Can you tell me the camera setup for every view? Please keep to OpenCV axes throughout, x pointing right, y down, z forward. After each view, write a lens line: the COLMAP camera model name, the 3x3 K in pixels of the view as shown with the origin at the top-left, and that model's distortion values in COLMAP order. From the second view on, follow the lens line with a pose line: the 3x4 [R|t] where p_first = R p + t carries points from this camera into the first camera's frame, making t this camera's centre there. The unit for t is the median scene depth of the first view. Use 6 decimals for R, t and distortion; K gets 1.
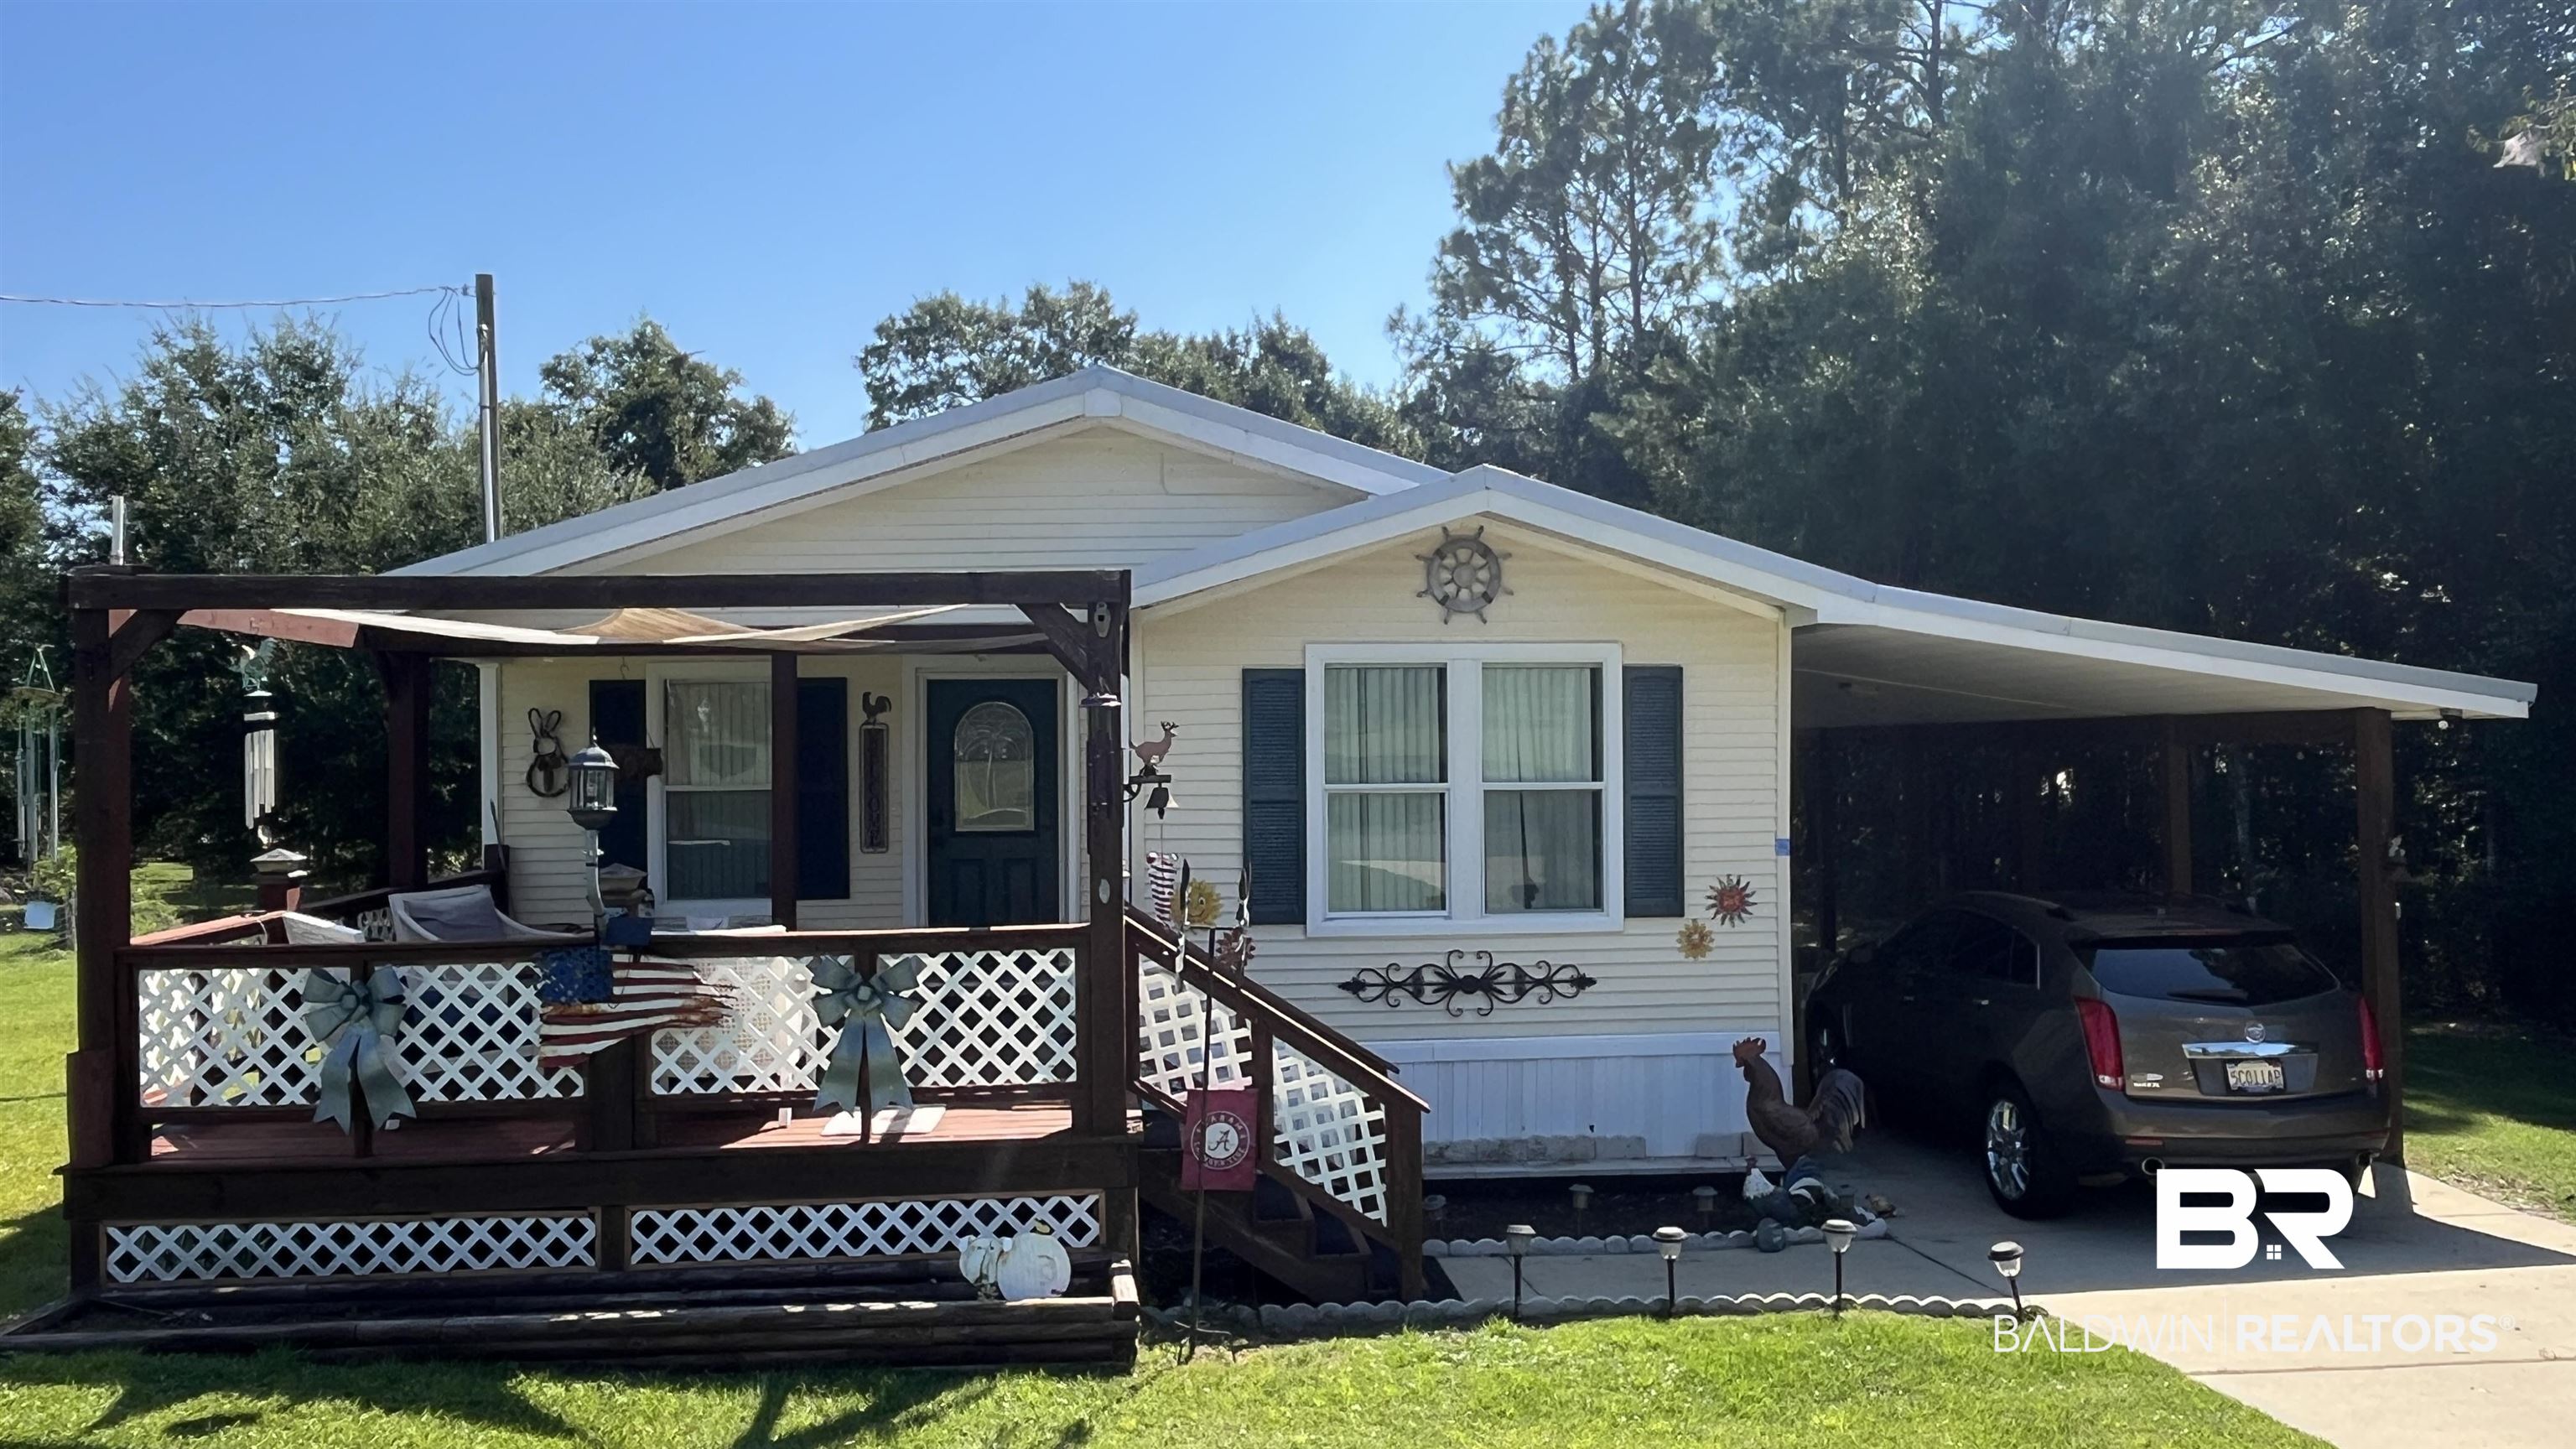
lens RADIAL K [[1953.9, 0, 1286.2], [0, 1953.9, 725.6], [0, 0, 1]] dist [0.012203, -0.023231]
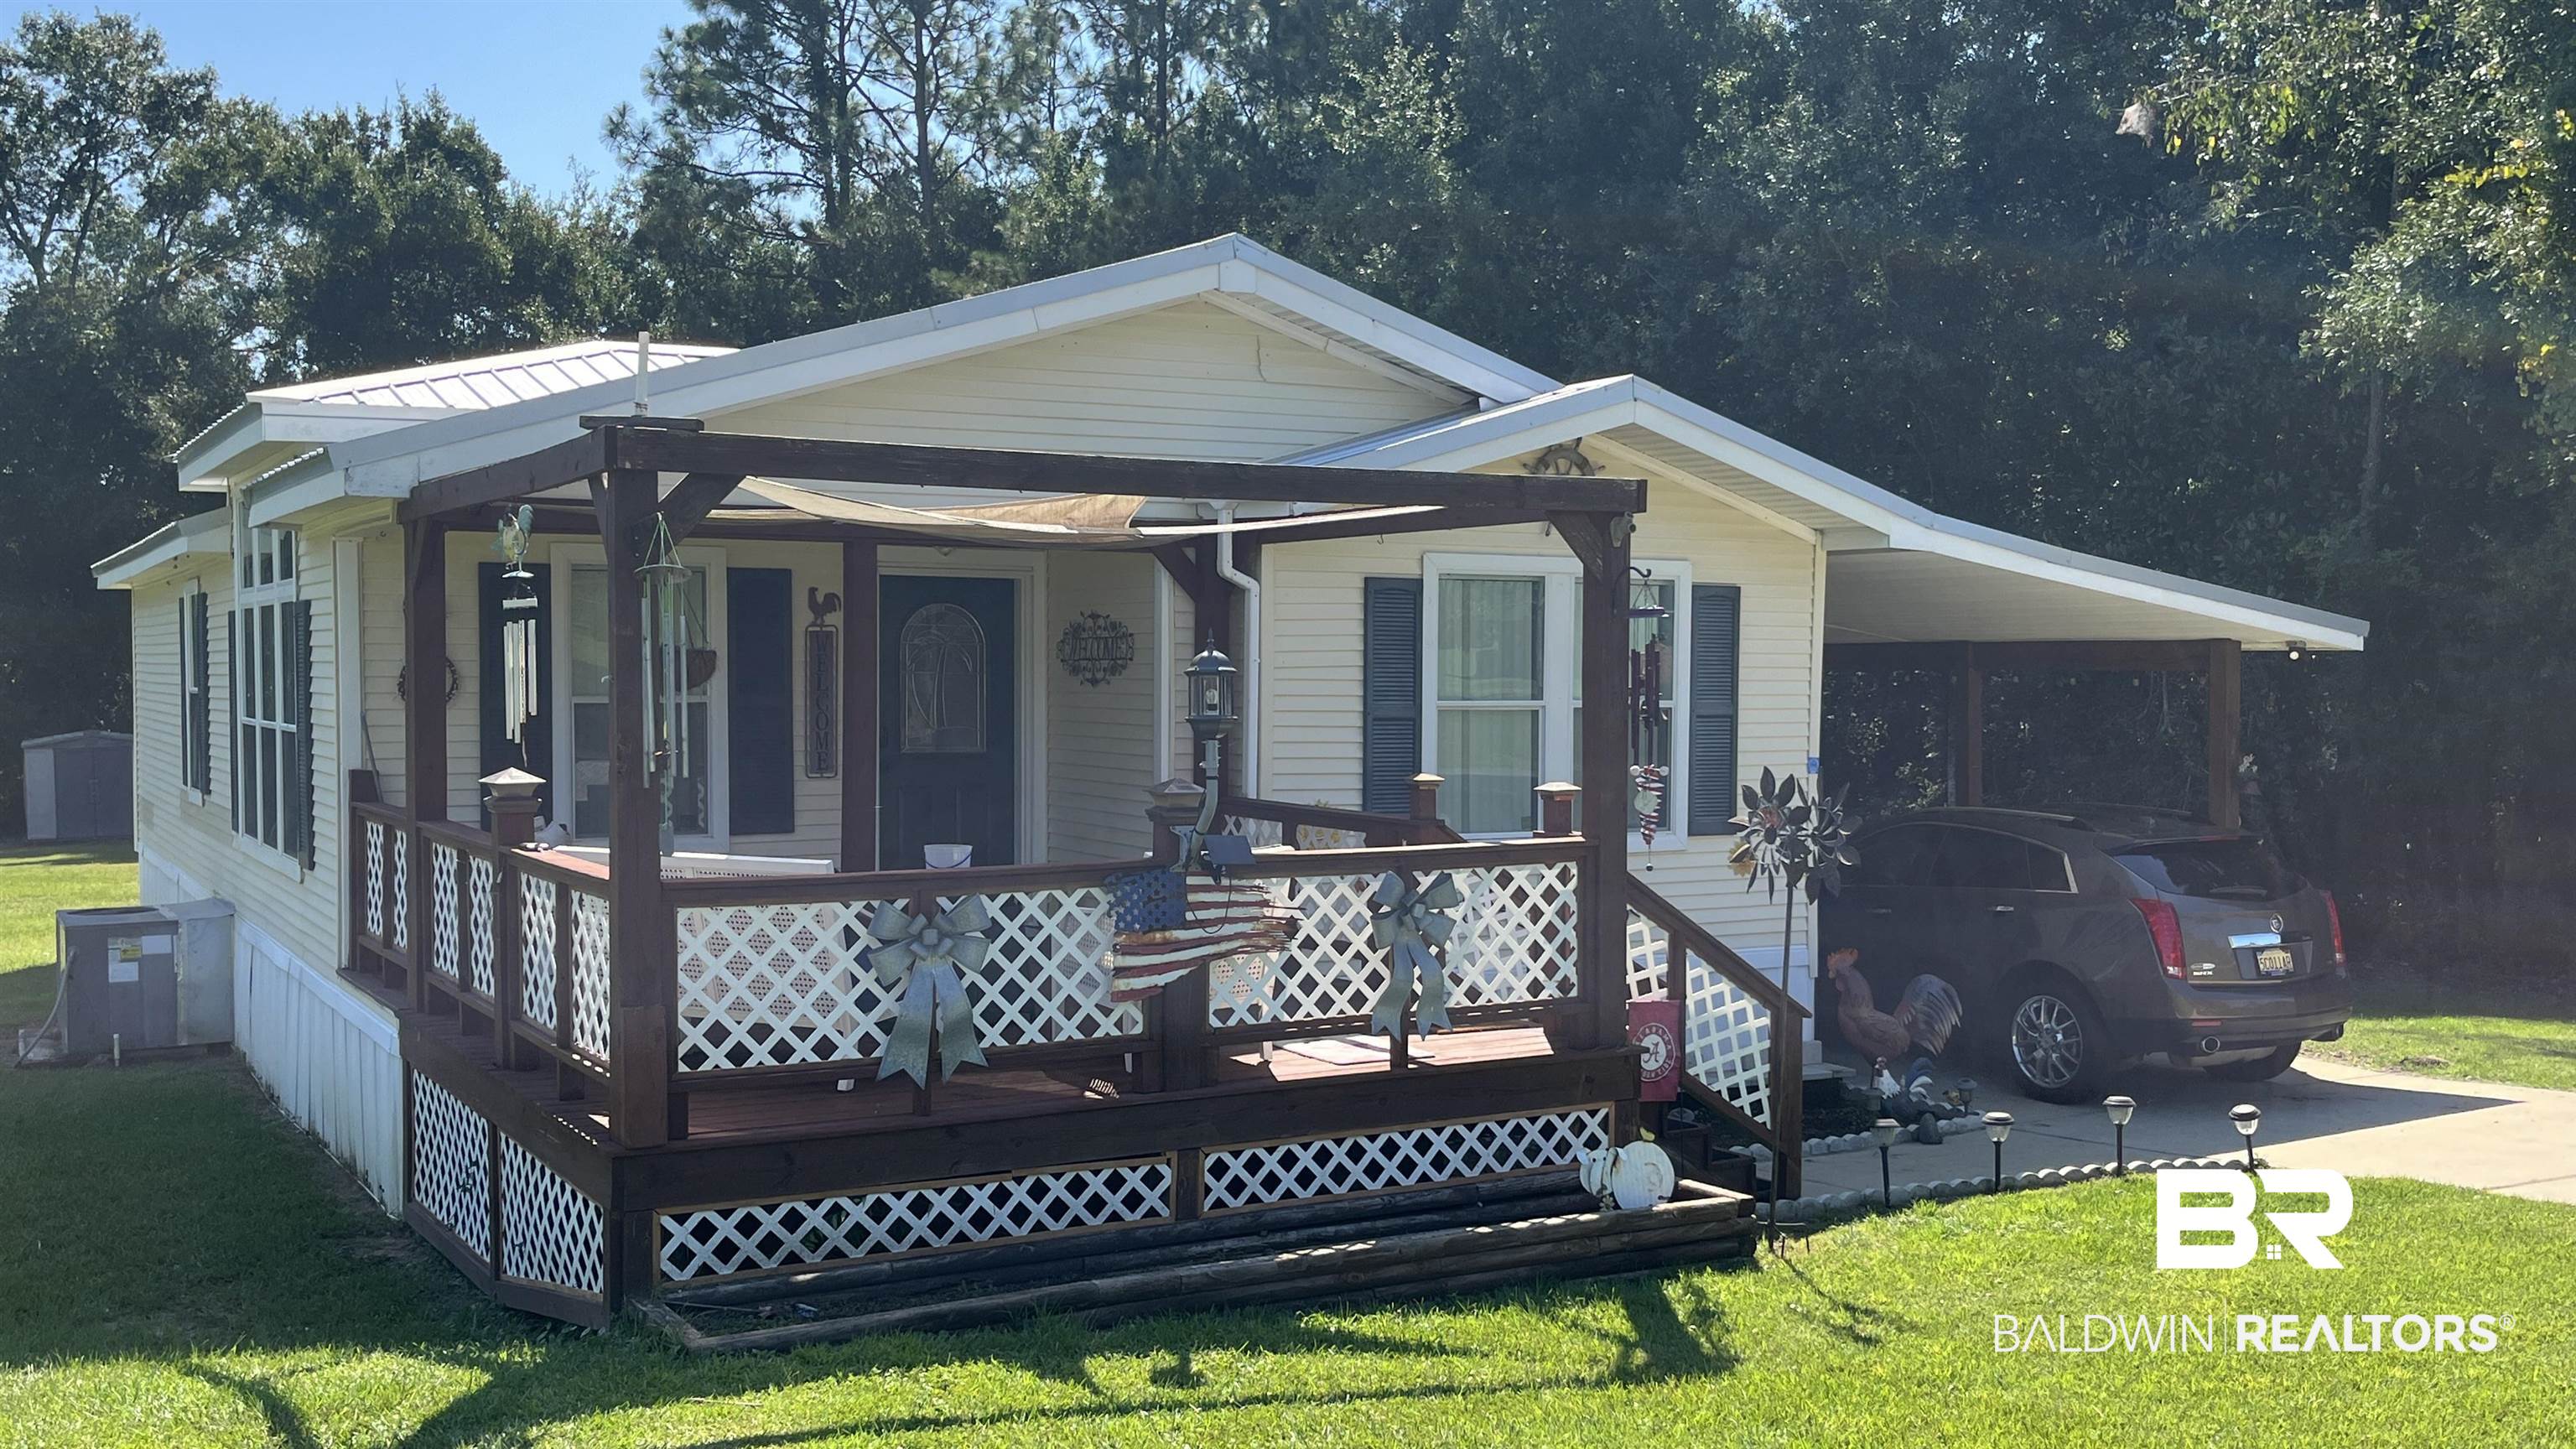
lens RADIAL K [[2379.3, 0, 1288.3], [0, 2379.3, 708.7], [0, 0, 1]] dist [0.042378, 0.000000]
pose [[0.909258, 0.006197, 0.416186, -0.740693], [-0.017893, 0.999547, 0.024207, 0.010614], [-0.415848, -0.029457, 0.908957, -0.027529]]
